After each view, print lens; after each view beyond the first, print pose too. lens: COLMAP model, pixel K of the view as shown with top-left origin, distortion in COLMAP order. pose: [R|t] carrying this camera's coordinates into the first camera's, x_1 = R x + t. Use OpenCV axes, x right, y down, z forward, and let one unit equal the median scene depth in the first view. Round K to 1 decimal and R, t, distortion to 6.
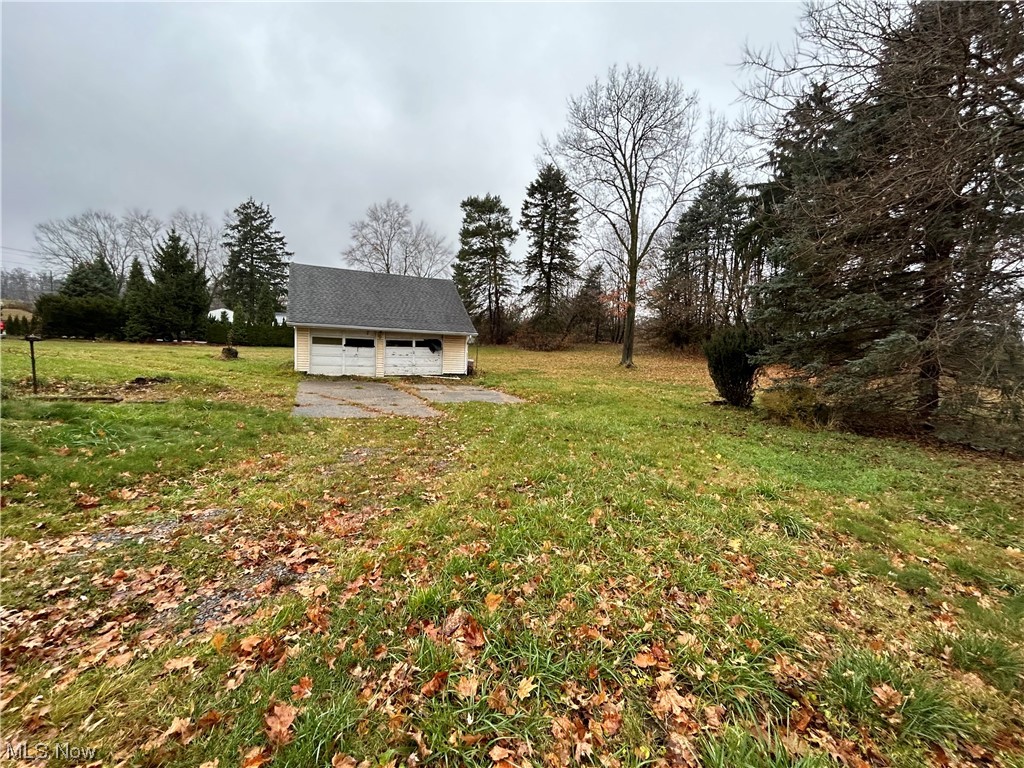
lens RADIAL K [[448.1, 0, 511.9], [0, 448.1, 383.3], [0, 0, 1]] dist [-0.004141, 0.000610]
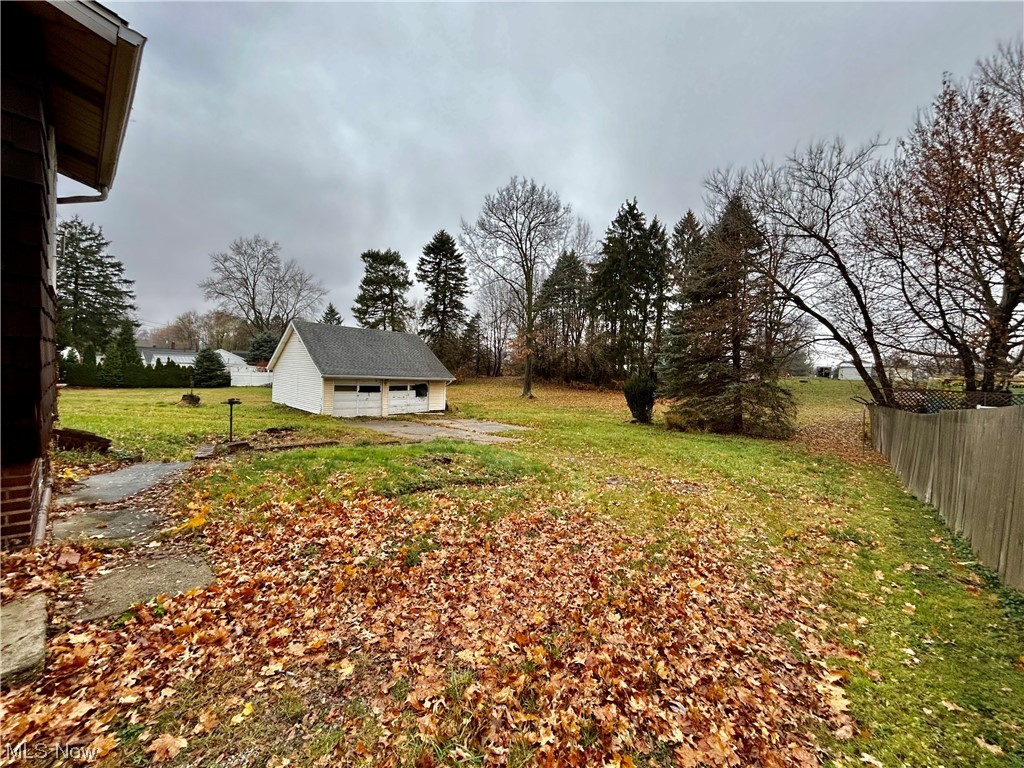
lens RADIAL K [[414.0, 0, 514.9], [0, 414.0, 384.3], [0, 0, 1]] dist [0.002930, 0.000357]
pose [[0.925017, -0.024483, 0.379135, -0.165118], [0.046672, 0.997686, -0.049445, -0.011945], [-0.377047, 0.063432, 0.924019, -0.076647]]
